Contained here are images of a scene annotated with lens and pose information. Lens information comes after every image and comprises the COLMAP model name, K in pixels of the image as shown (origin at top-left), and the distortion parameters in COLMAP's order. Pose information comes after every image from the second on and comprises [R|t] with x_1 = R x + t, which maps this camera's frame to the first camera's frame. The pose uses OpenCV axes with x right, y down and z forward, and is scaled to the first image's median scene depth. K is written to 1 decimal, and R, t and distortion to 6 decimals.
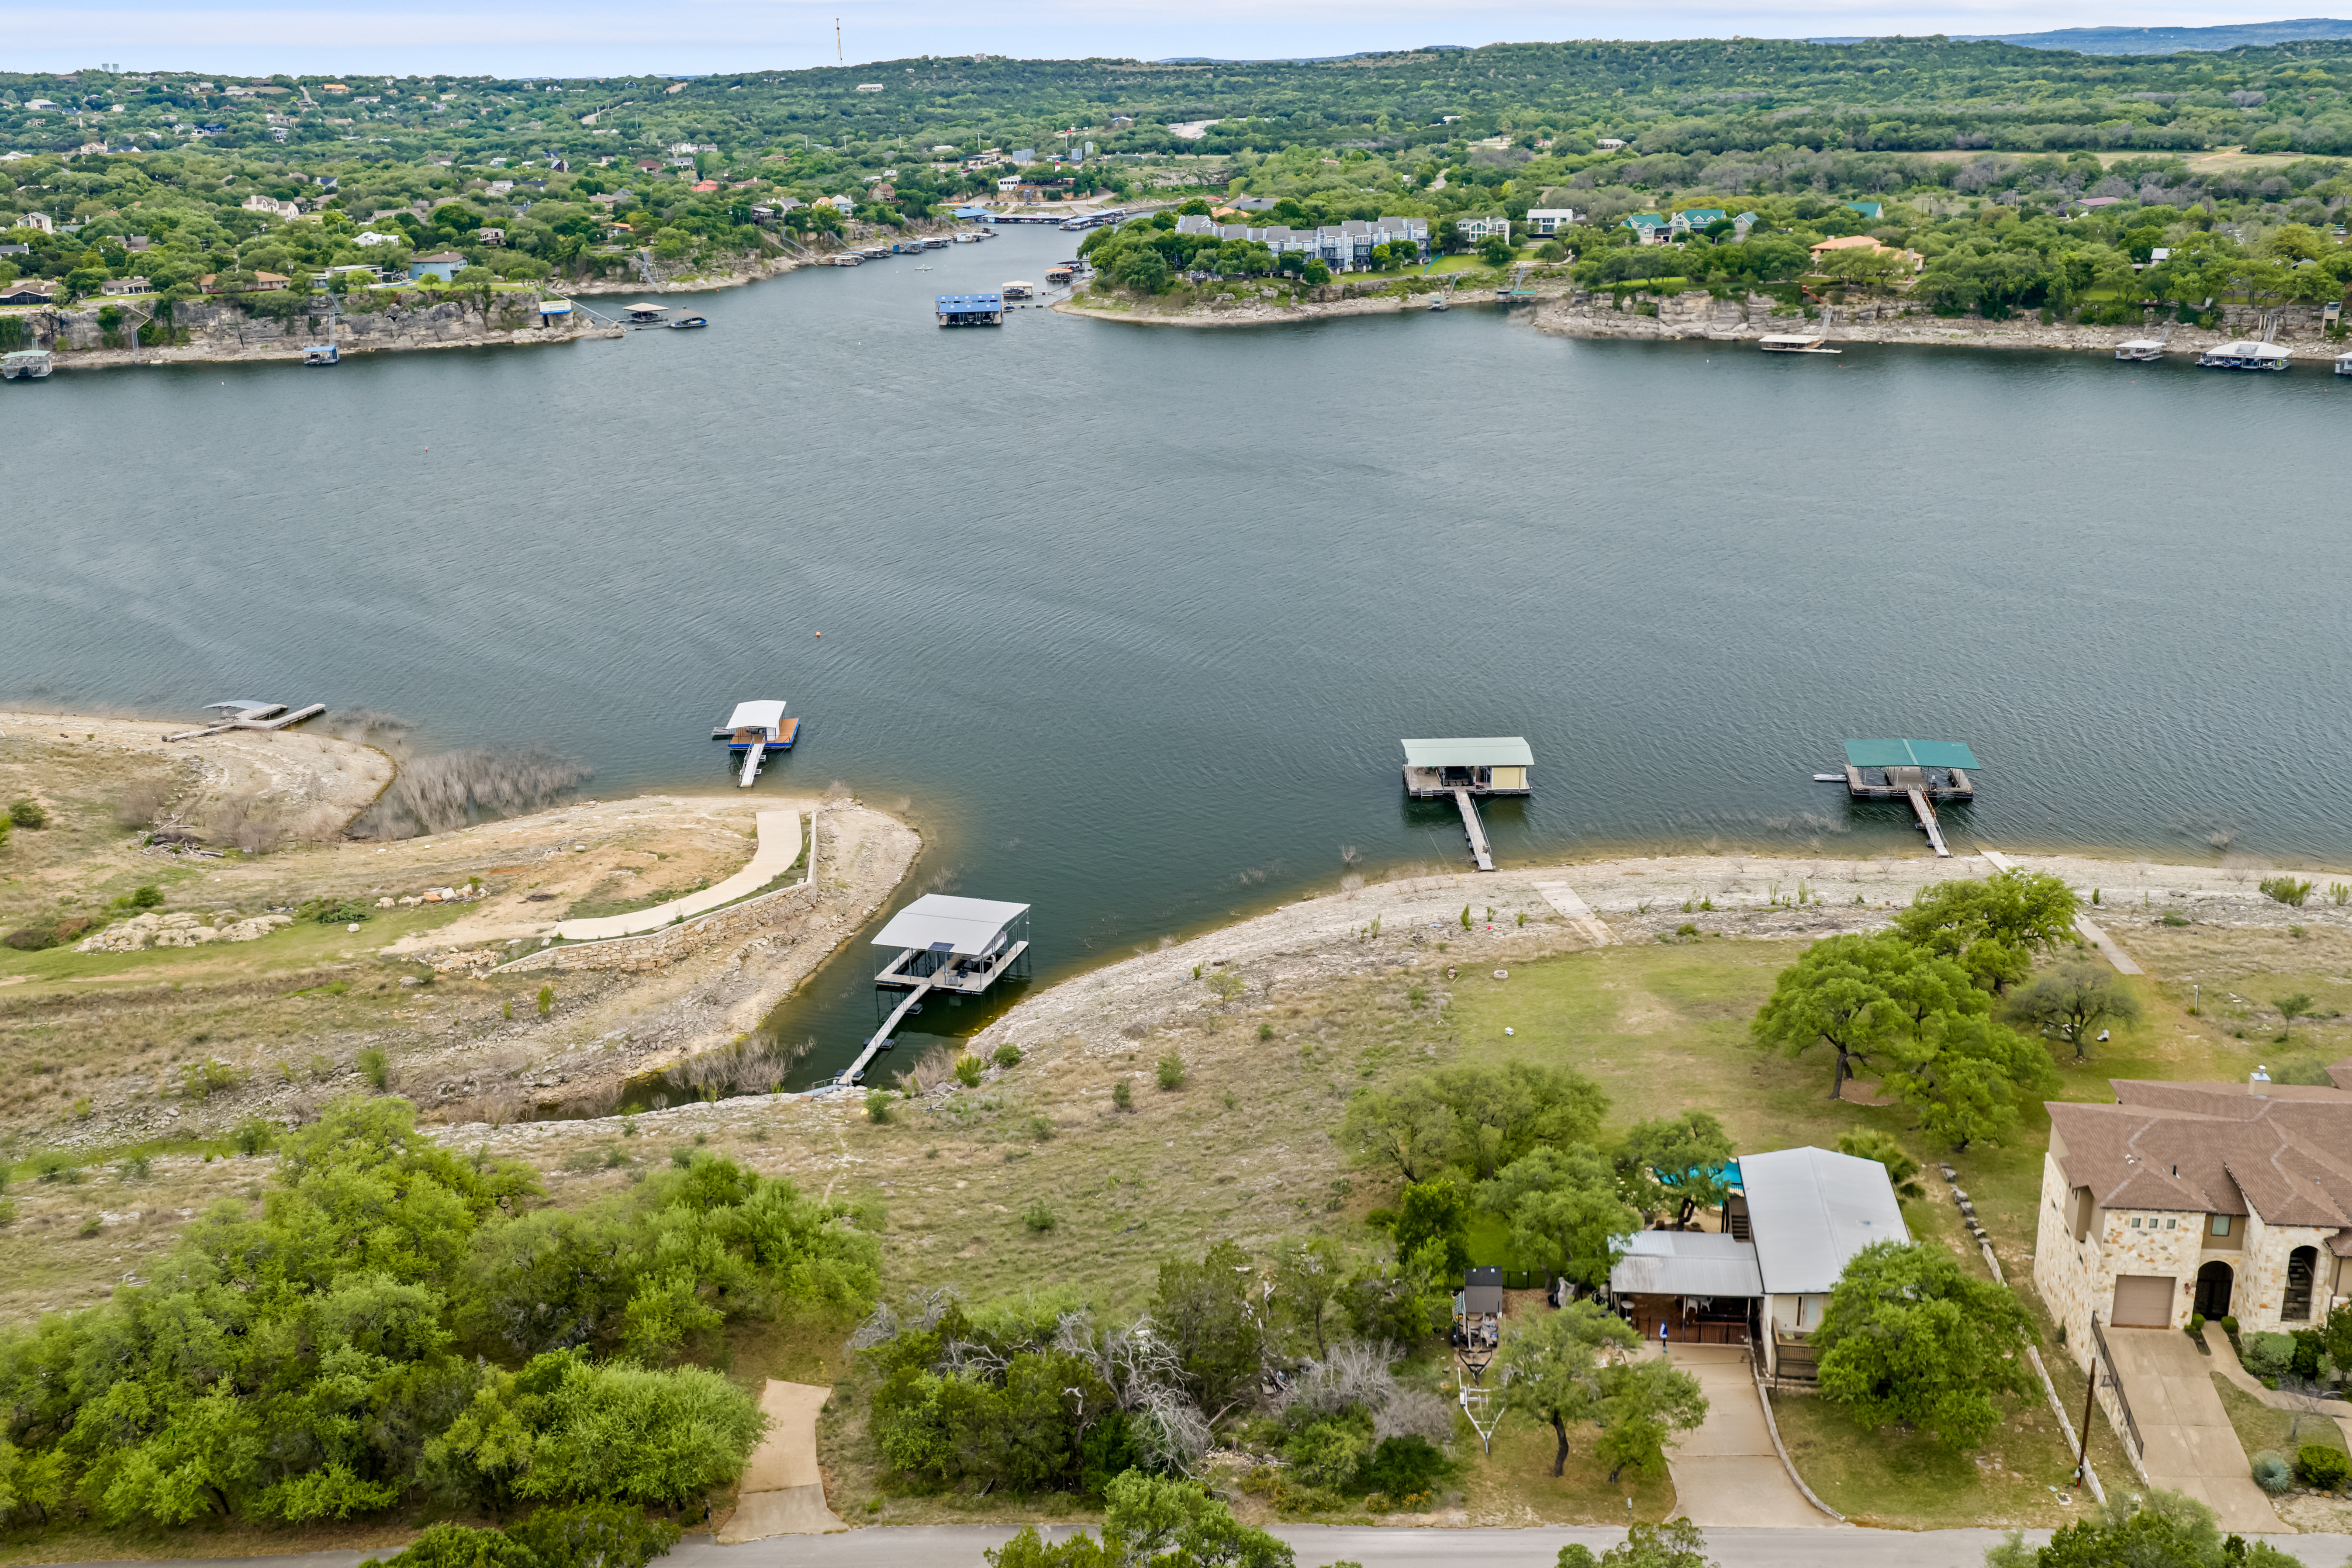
lens RADIAL K [[2194.4, 0, 1188.3], [0, 2194.4, 783.0], [0, 0, 1]] dist [0.012445, -0.023451]
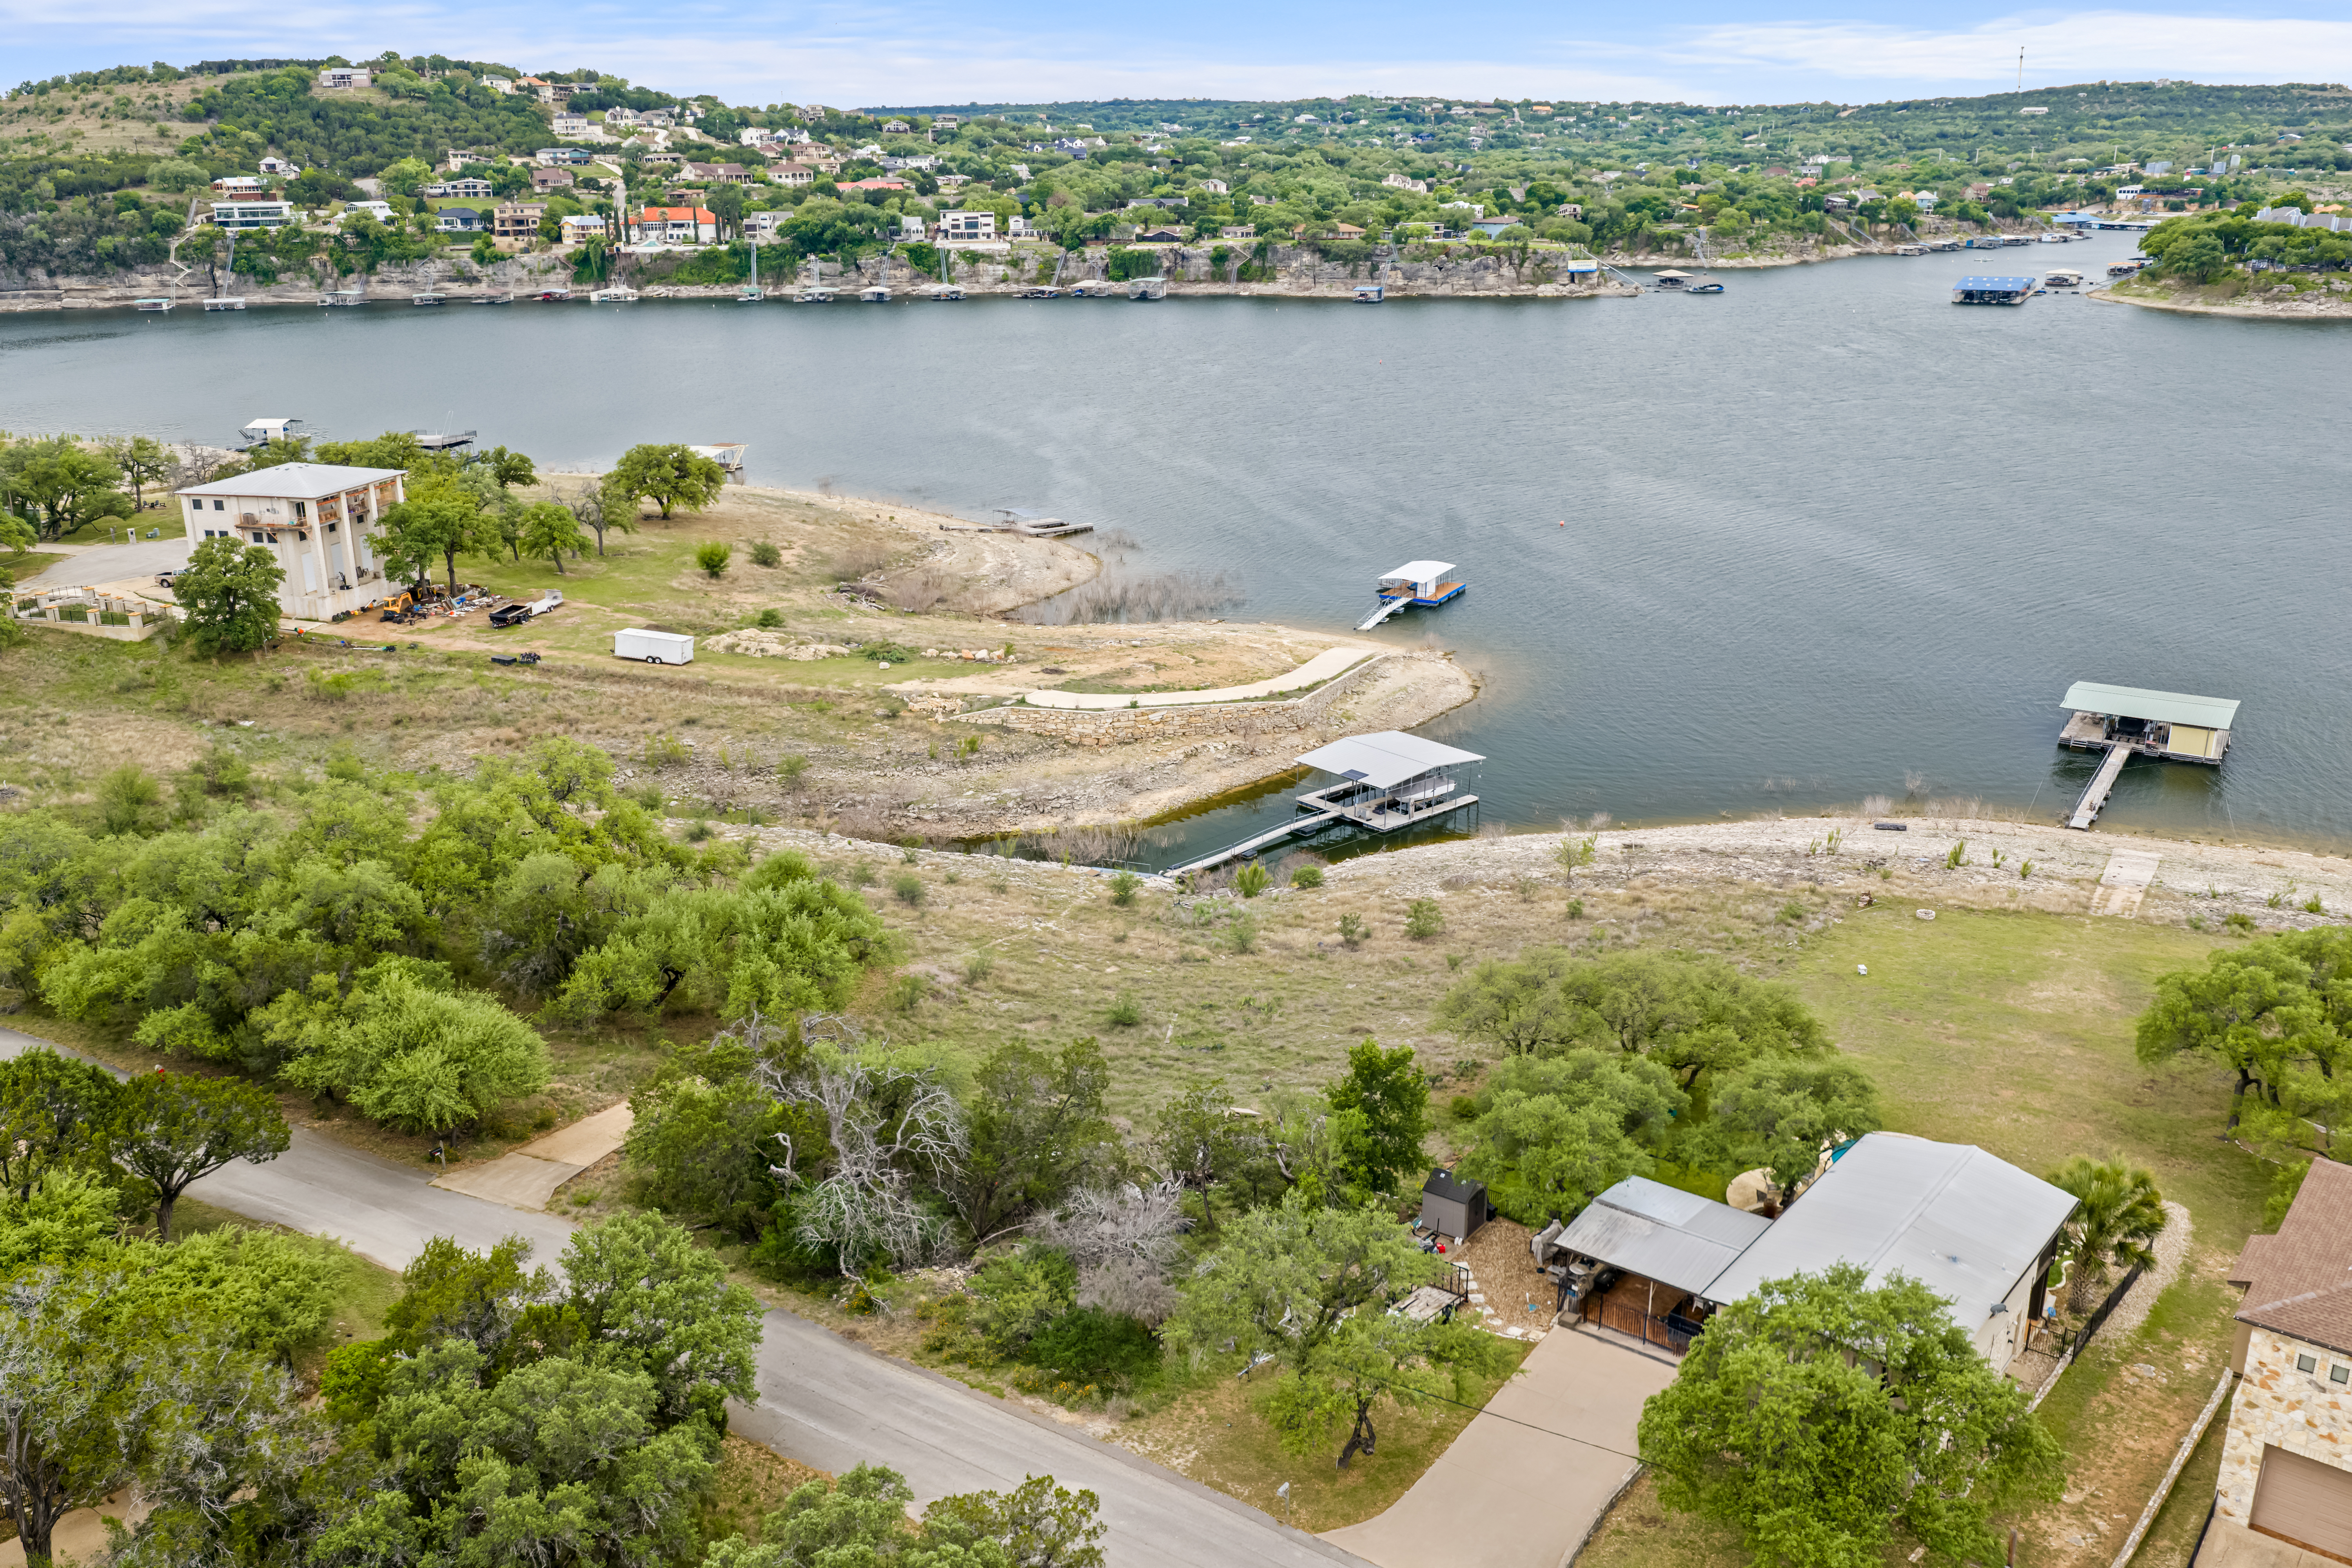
lens RADIAL K [[1954.4, 0, 1164.9], [0, 1954.4, 778.4], [0, 0, 1]] dist [0.008500, -0.018592]
pose [[0.847736, 0.175375, -0.500587, 0.069382], [-0.168783, 0.983894, 0.058866, 0.011884], [0.502848, 0.034587, 0.863683, 0.068789]]
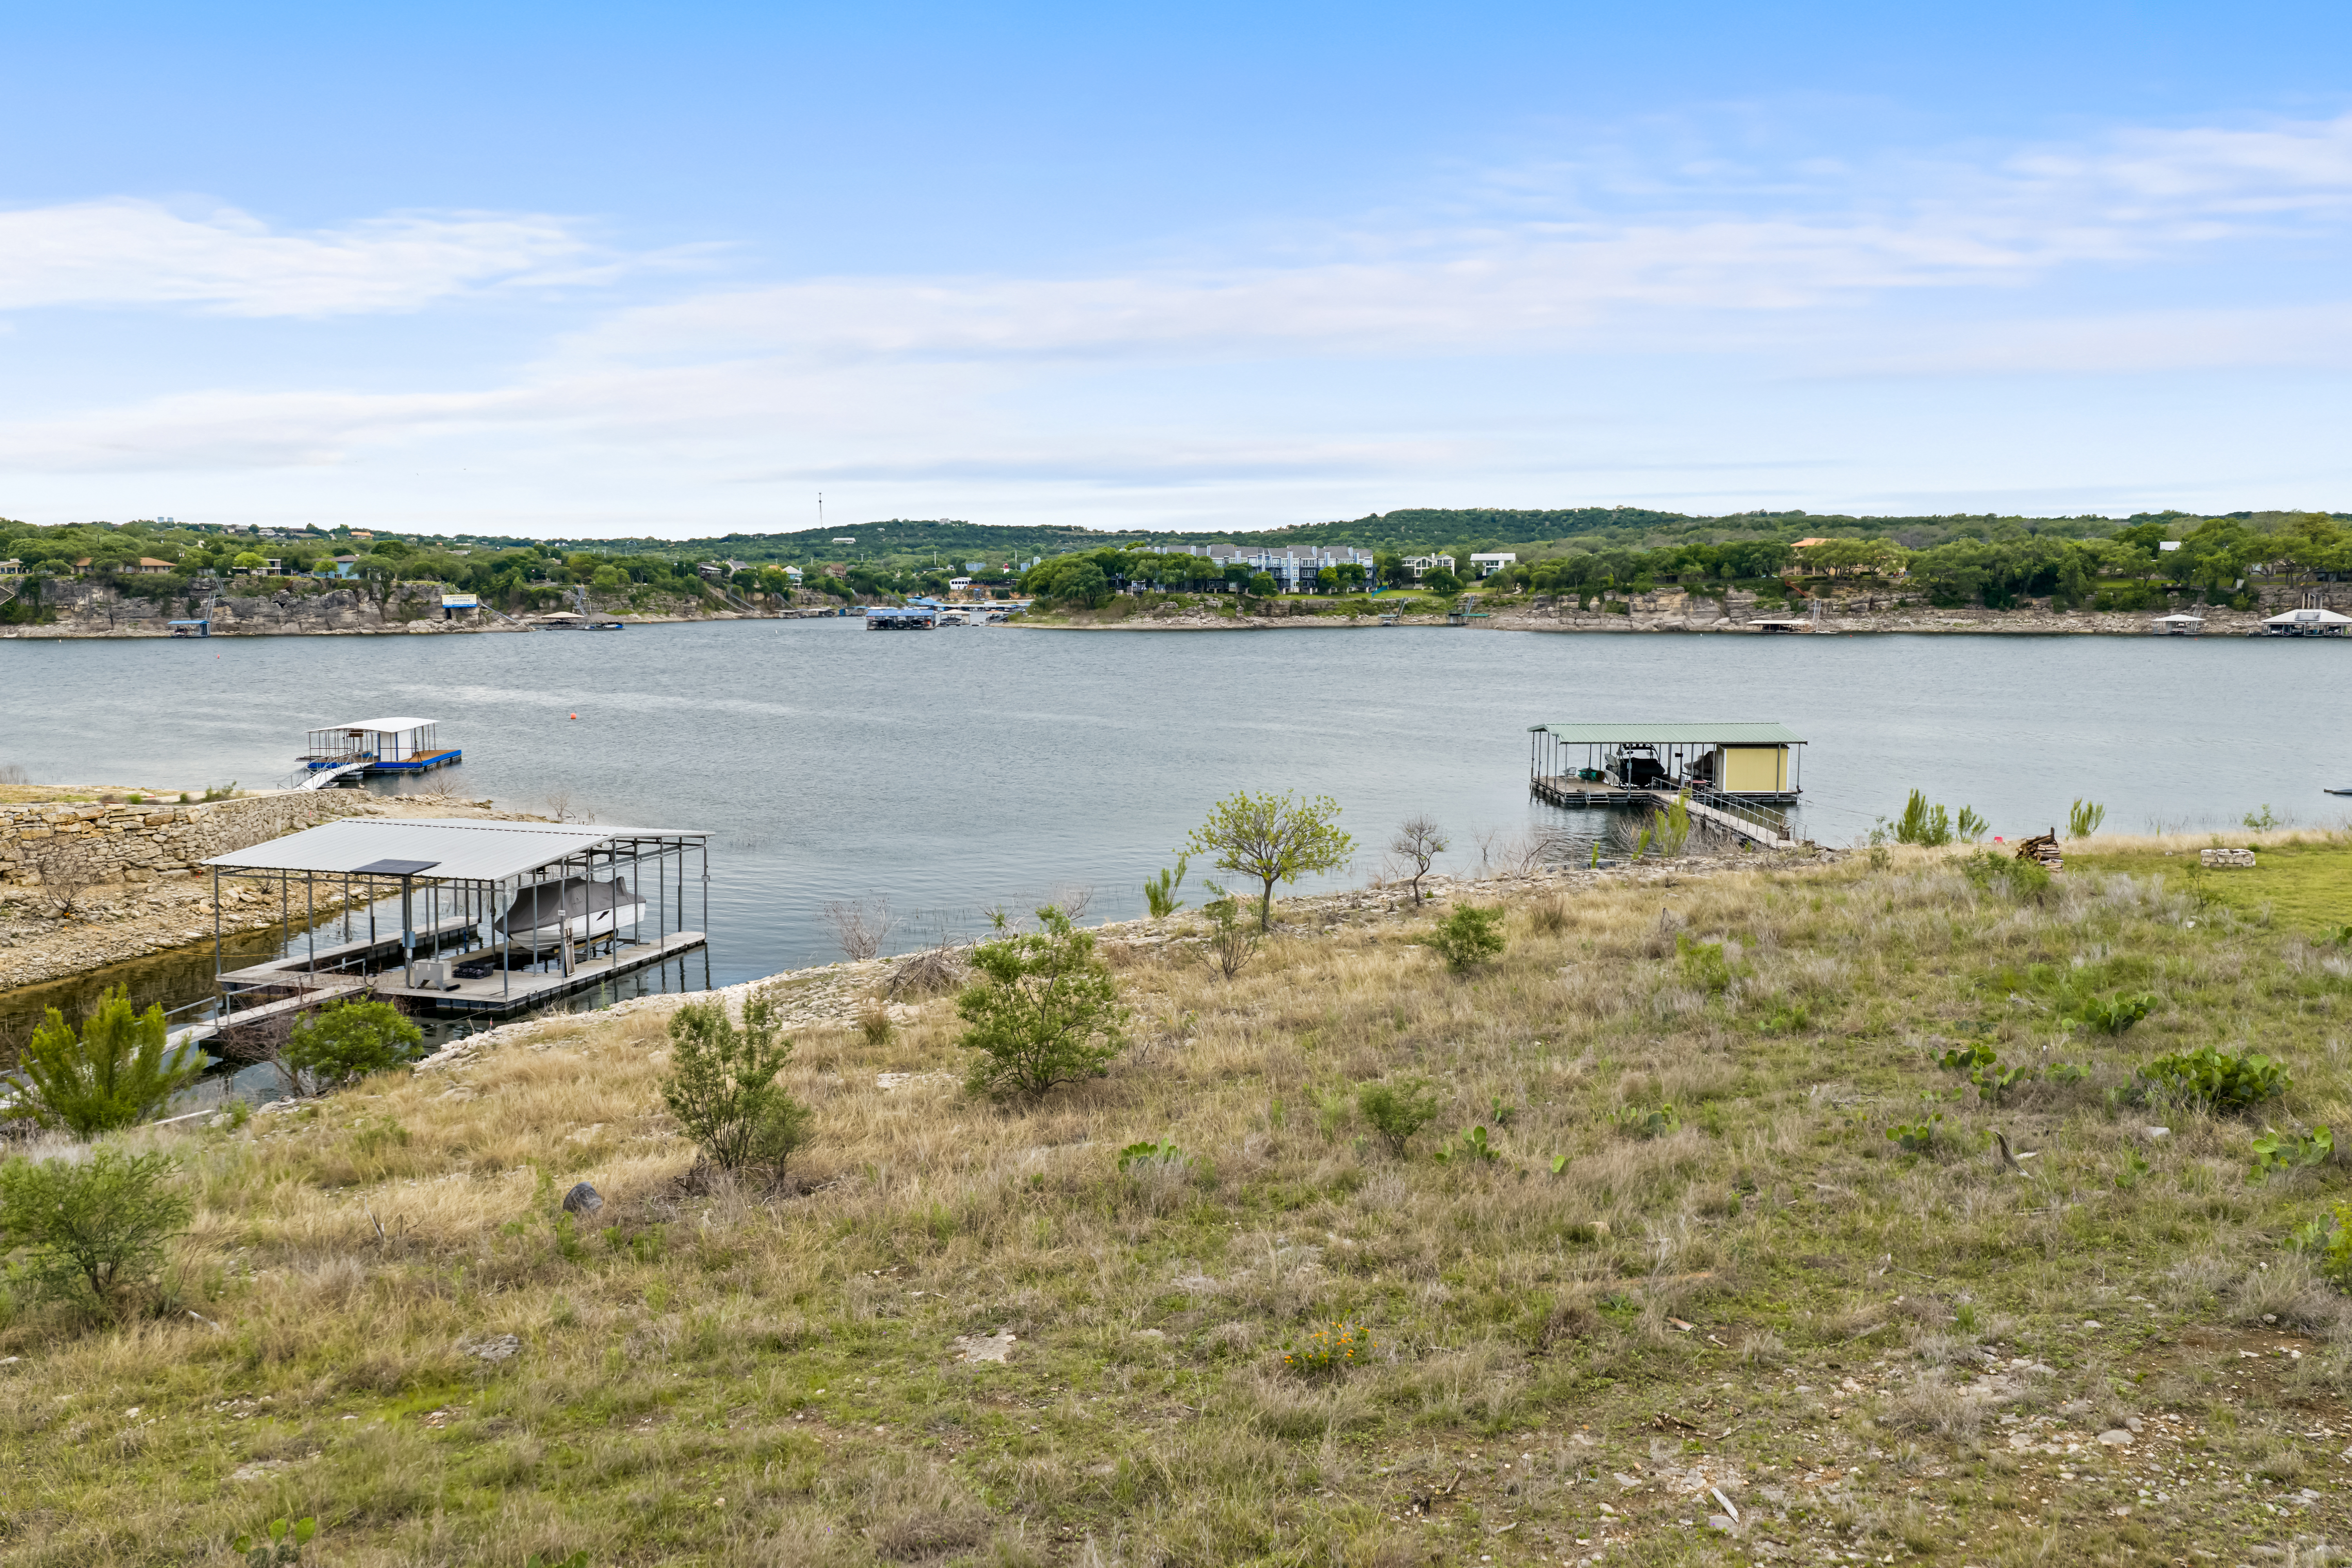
lens RADIAL K [[1934.8, 0, 1149.1], [0, 1934.8, 785.4], [0, 0, 1]] dist [0.028571, -0.060251]
pose [[0.999832, 0.014055, 0.011763, -0.000274], [-0.011235, 0.977089, -0.212533, 0.036380], [-0.014481, 0.212365, 0.977083, 0.204832]]
